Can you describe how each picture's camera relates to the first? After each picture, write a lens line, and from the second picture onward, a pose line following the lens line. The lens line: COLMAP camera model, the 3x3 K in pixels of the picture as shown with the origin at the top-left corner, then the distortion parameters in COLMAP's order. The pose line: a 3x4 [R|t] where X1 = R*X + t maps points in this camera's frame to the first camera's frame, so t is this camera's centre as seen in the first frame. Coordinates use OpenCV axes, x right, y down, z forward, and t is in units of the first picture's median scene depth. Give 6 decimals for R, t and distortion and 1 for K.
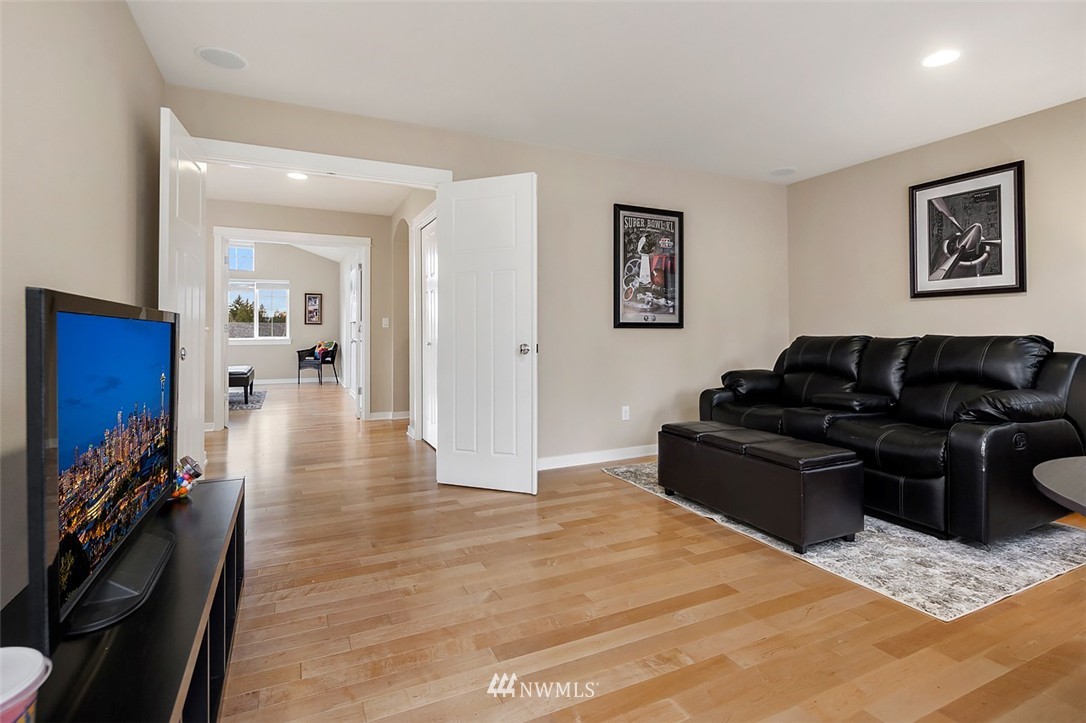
lens RADIAL K [[535.9, 0, 548.2], [0, 535.9, 317.4], [0, 0, 1]] dist [0.000457, -0.000511]
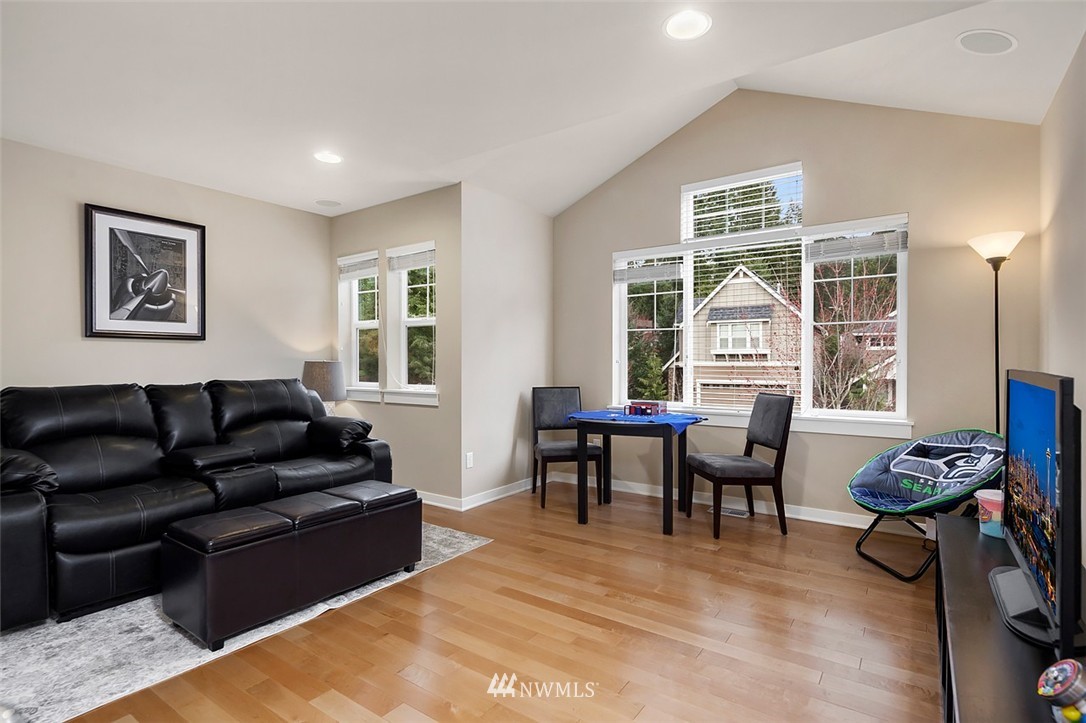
lens RADIAL K [[536.3, 0, 543.0], [0, 536.3, 361.5], [0, 0, 1]] dist [0.001413, 0.000190]
pose [[-0.484162, 0.005811, 0.874959, -0.437381], [-0.016910, 0.999729, -0.015996, 0.003415], [-0.874815, -0.022540, -0.483933, 0.855060]]
